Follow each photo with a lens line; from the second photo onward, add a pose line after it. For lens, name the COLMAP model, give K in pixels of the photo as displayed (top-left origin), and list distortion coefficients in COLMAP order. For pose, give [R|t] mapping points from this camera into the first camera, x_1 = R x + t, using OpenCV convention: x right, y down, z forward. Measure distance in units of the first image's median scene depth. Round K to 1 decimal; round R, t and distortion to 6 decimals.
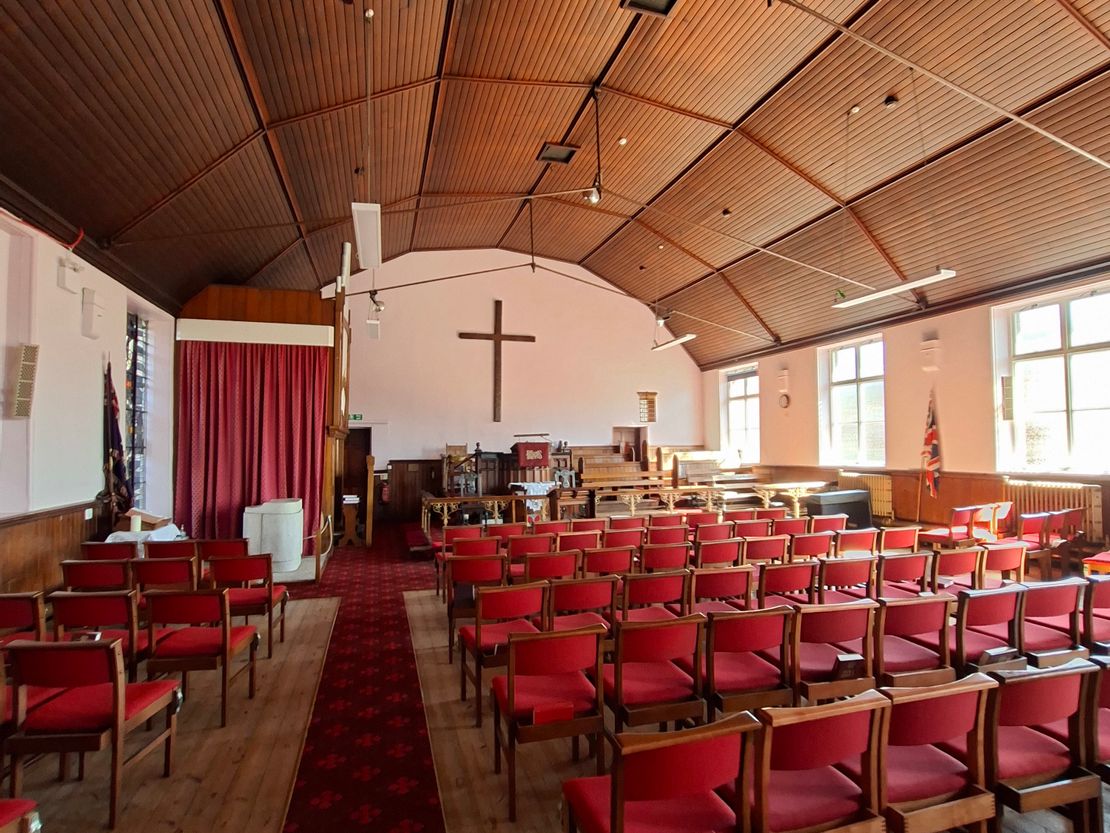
lens RADIAL K [[592.9, 0, 555.0], [0, 592.9, 416.5], [0, 0, 1]] dist [-0.001813, 0.000044]
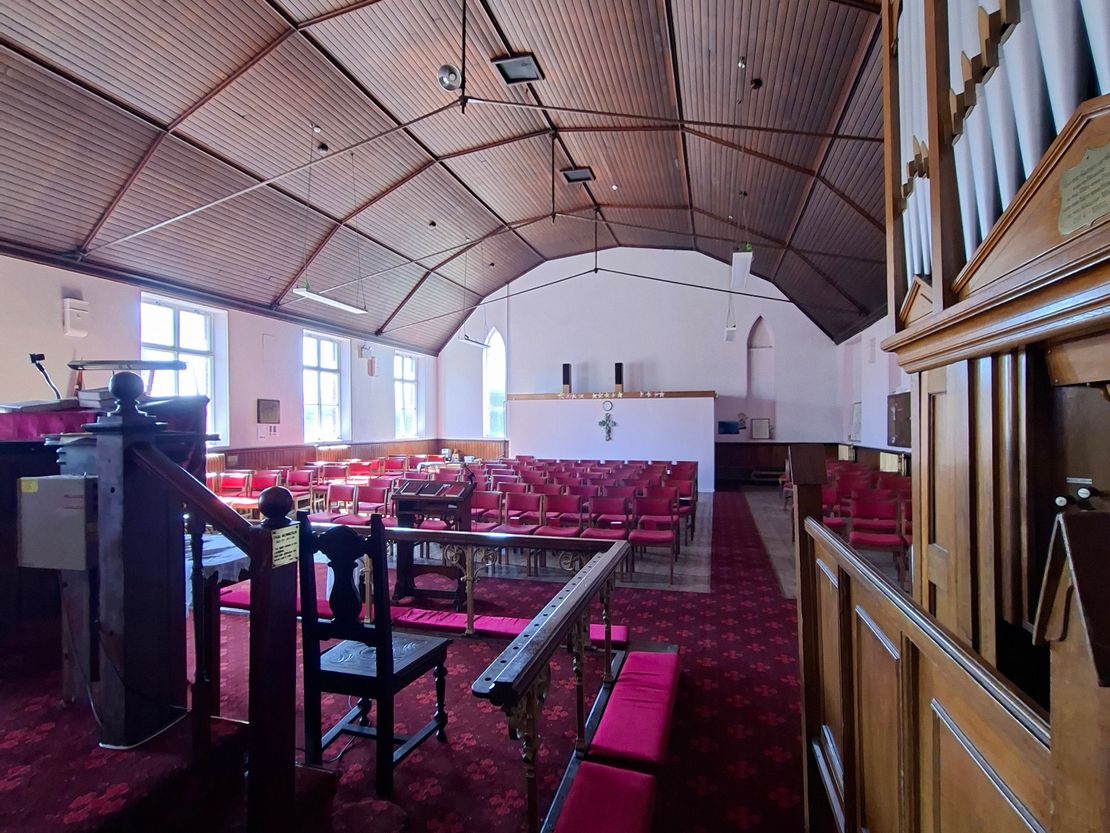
lens RADIAL K [[592.9, 0, 555.0], [0, 592.9, 416.5], [0, 0, 1]] dist [-0.001813, 0.000044]
pose [[-0.851004, 0.019116, 0.524812, -0.671847], [-0.012299, 0.998338, -0.056308, 0.129632], [-0.525016, -0.054373, -0.849354, 2.400378]]
